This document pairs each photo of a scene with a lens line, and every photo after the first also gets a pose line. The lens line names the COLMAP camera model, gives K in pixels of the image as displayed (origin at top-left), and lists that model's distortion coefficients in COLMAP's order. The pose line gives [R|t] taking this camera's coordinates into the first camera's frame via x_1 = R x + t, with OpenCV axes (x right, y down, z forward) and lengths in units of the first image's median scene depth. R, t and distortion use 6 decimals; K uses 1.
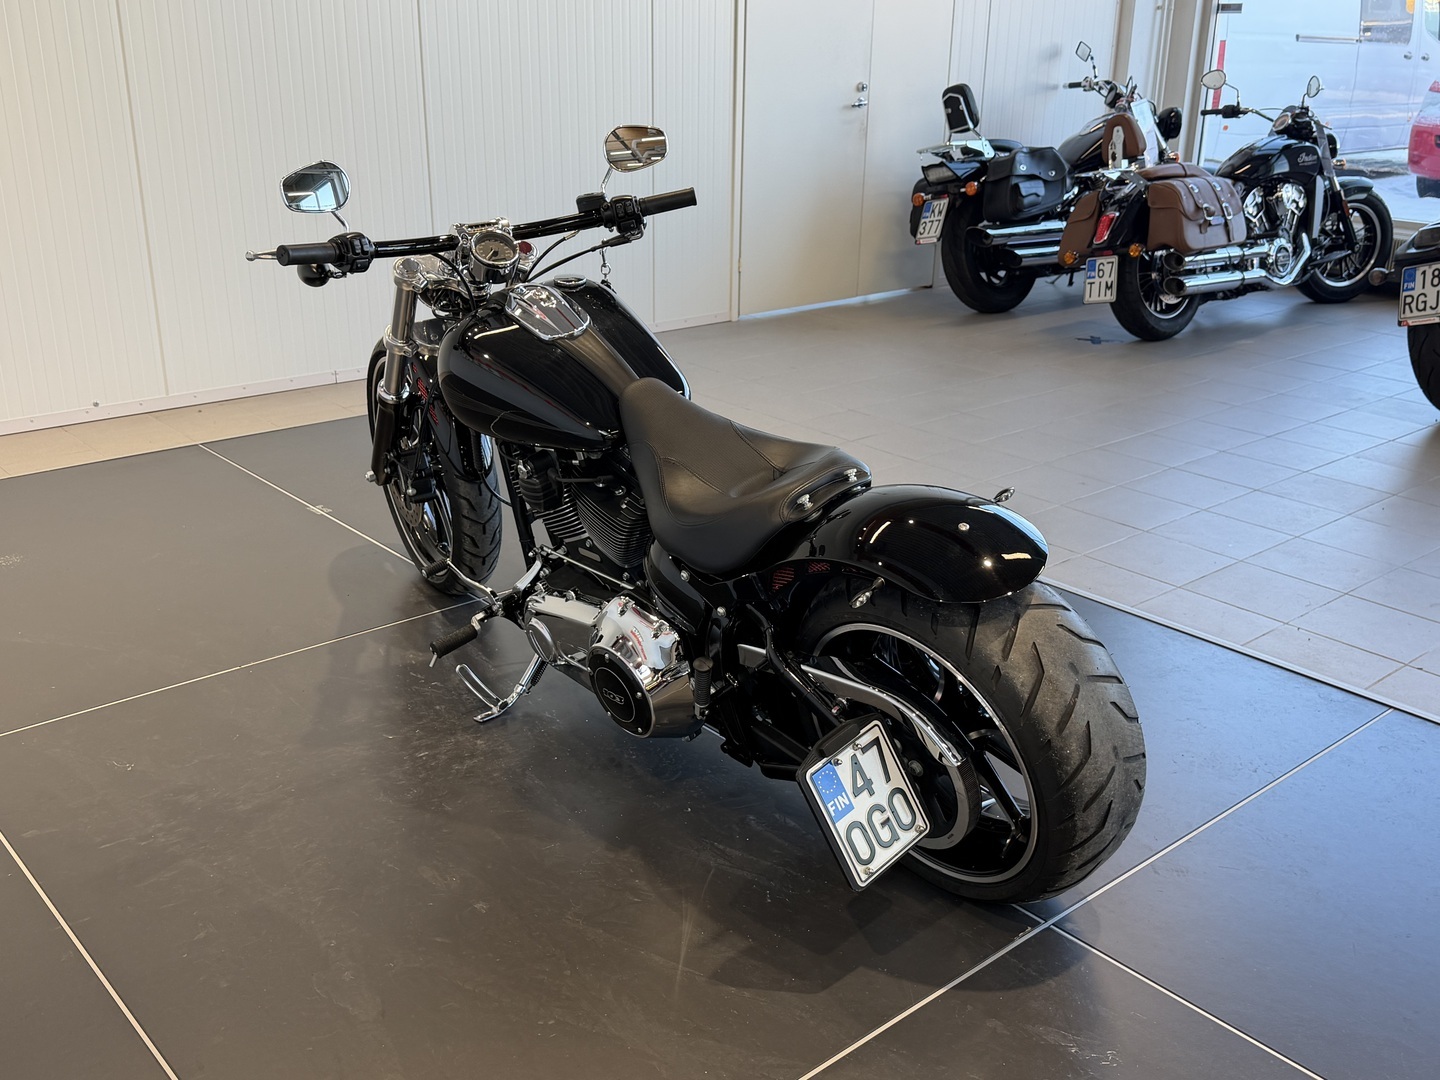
lens RADIAL K [[1383.2, 0, 720.0], [0, 1383.2, 540.0], [0, 0, 1]] dist [0.062698, 0.001134]
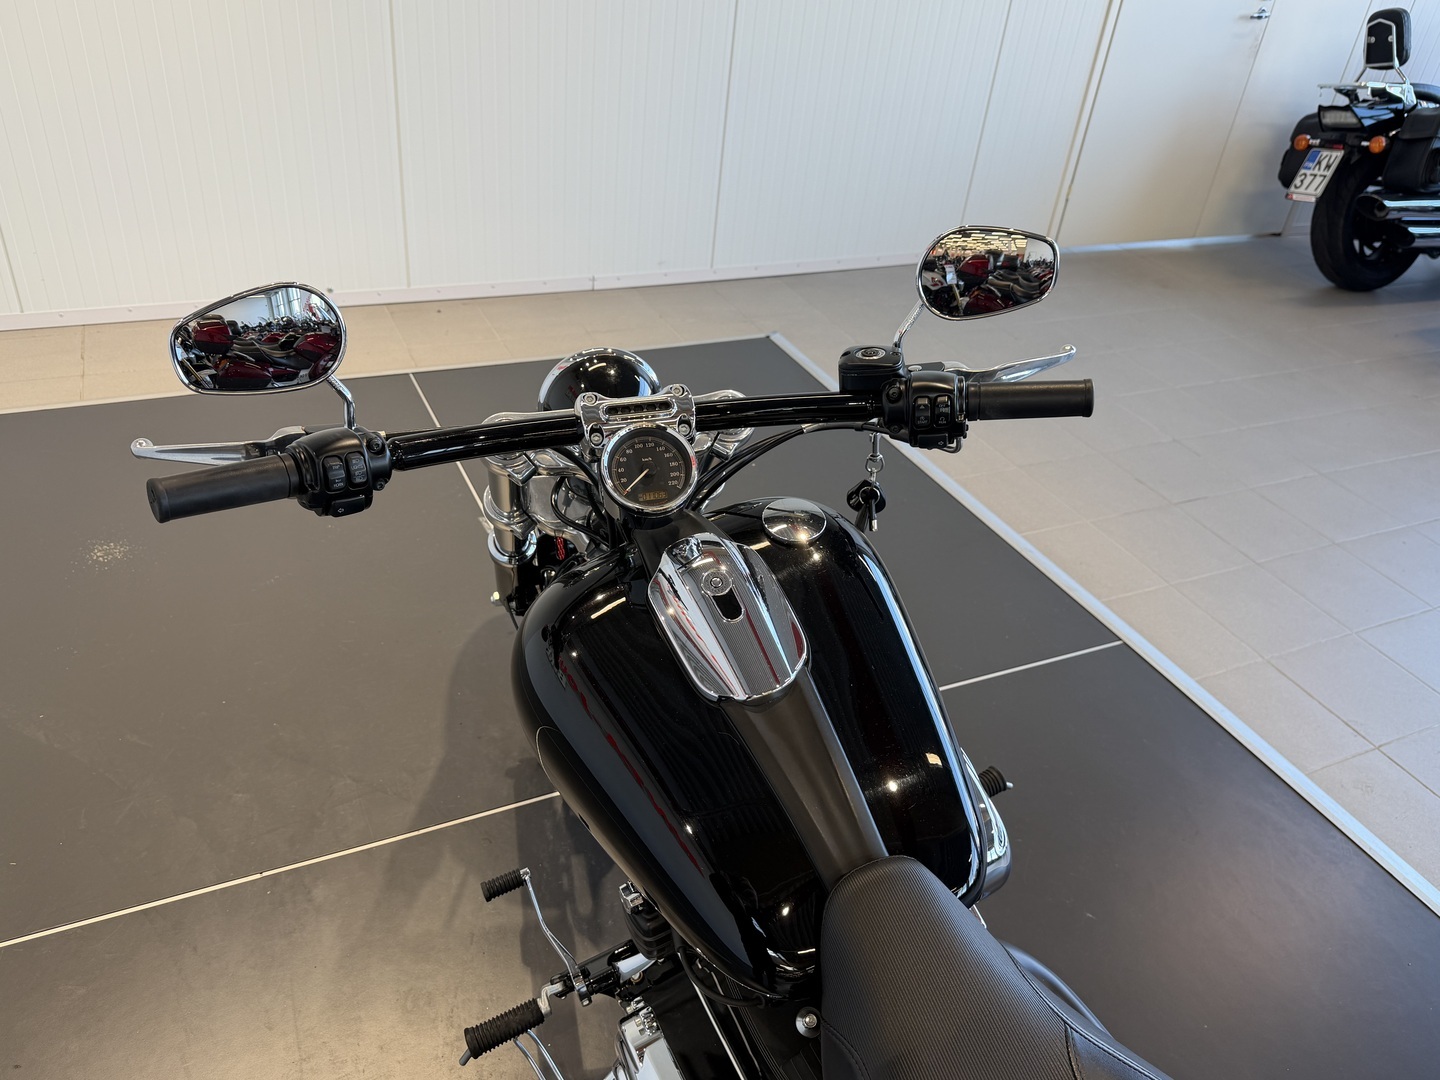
lens RADIAL K [[1109.3, 0, 710.5], [0, 1109.3, 537.4], [0, 0, 1]] dist [-0.004669, -0.005291]
pose [[0.957247, 0.217328, -0.190910, -0.022637], [-0.174138, 0.959922, 0.219606, -0.101236], [0.230985, -0.176972, 0.956727, 0.231979]]
